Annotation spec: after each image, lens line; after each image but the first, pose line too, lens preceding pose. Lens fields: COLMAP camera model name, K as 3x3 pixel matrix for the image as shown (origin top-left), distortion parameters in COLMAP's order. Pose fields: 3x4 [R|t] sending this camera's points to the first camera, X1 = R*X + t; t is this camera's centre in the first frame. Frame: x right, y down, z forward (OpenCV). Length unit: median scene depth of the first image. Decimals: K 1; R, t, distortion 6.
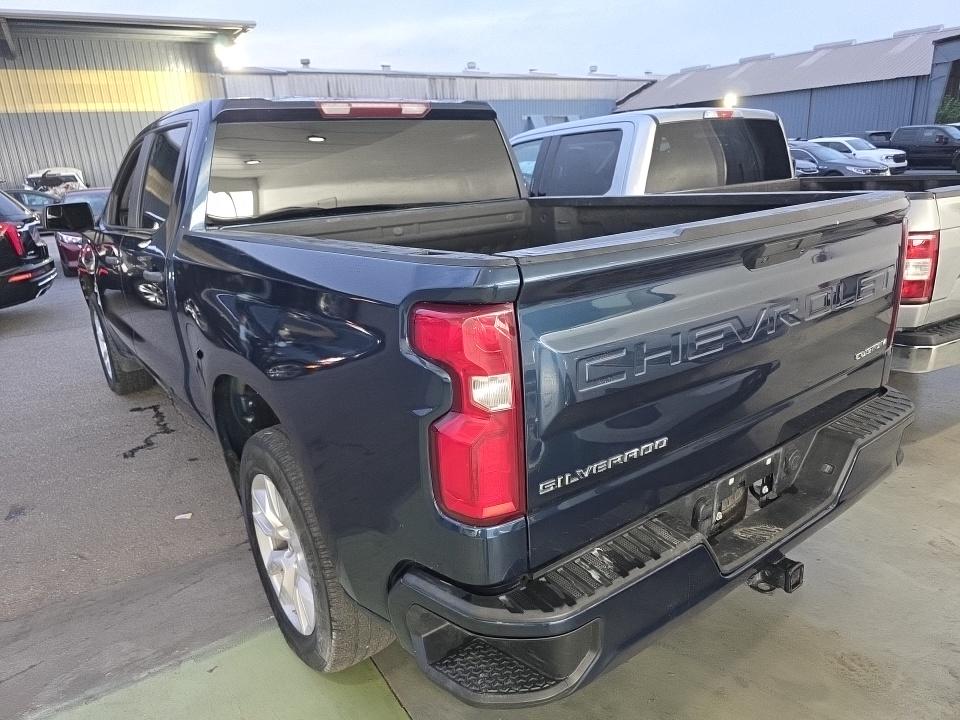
lens RADIAL K [[651.1, 0, 480.2], [0, 651.1, 351.0], [0, 0, 1]] dist [0.030917, -0.036901]
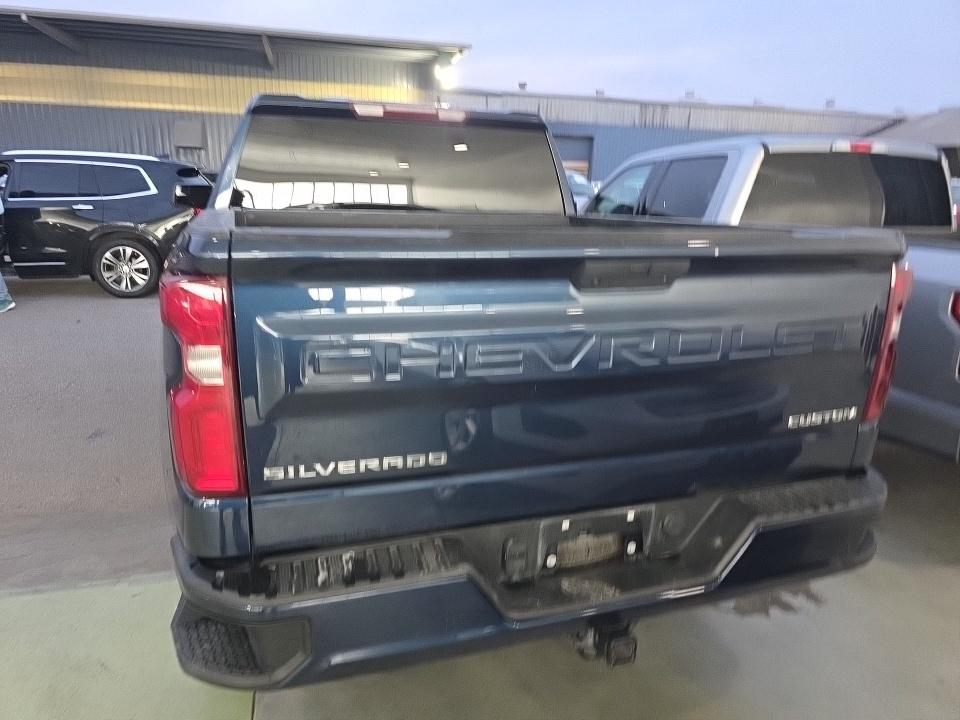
lens RADIAL K [[640.8, 0, 480.0], [0, 640.8, 360.0], [0, 0, 1]] dist [0.039754, -0.038850]
pose [[0.947505, 0.156335, -0.278915, 0.262741], [-0.161277, 0.986895, 0.005292, -0.006312], [0.276087, 0.039969, 0.960301, 0.059193]]
